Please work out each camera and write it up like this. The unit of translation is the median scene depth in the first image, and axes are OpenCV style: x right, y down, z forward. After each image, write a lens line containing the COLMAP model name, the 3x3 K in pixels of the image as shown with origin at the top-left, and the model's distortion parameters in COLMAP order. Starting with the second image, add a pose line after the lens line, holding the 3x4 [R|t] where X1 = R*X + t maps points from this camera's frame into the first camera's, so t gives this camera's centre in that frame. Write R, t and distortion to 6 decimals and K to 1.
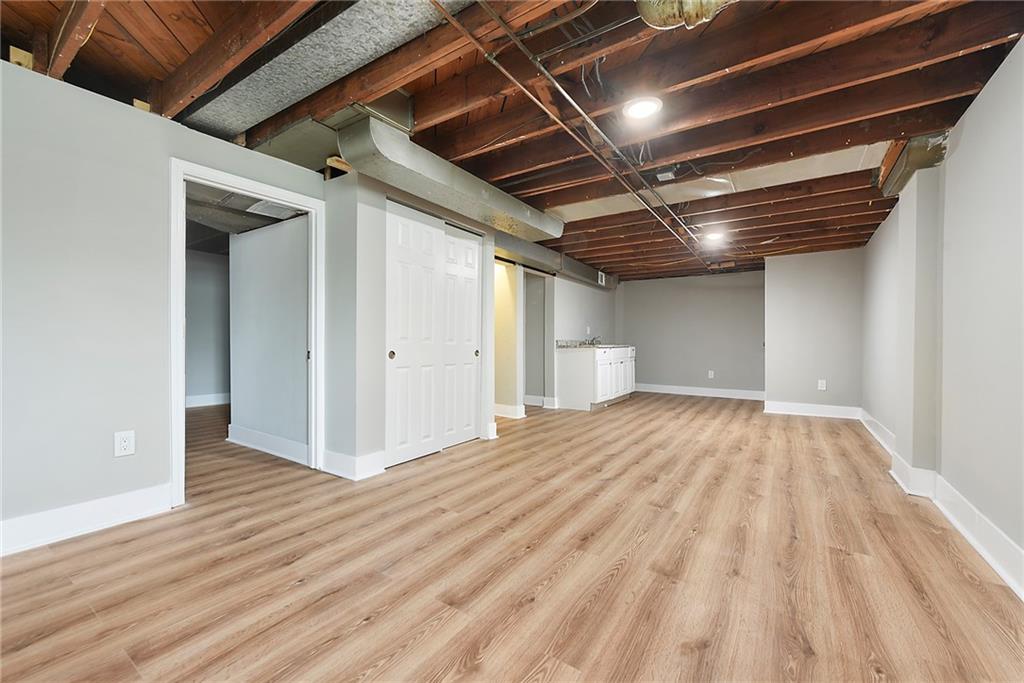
lens RADIAL K [[407.6, 0, 510.4], [0, 407.6, 342.6], [0, 0, 1]] dist [-0.003987, -0.001707]
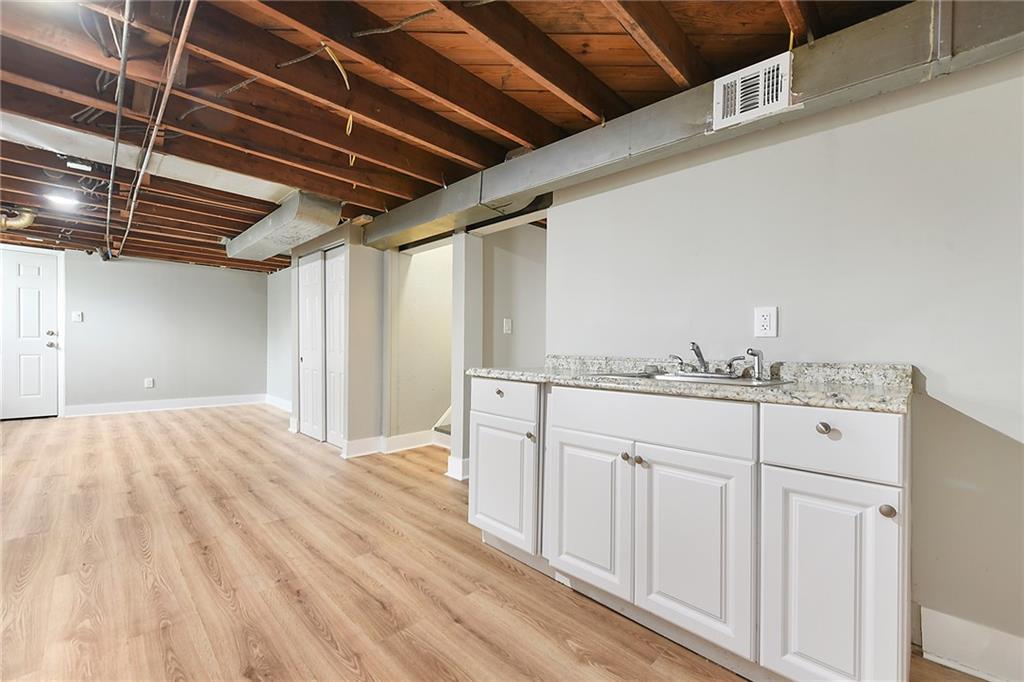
lens RADIAL K [[407.6, 0, 512.3], [0, 407.6, 347.9], [0, 0, 1]] dist [-0.003987, -0.001707]
pose [[-0.169789, 0.004866, -0.985468, 0.946524], [-0.011442, 0.999911, 0.006909, -0.026465], [0.985414, 0.012448, -0.169718, 1.802889]]
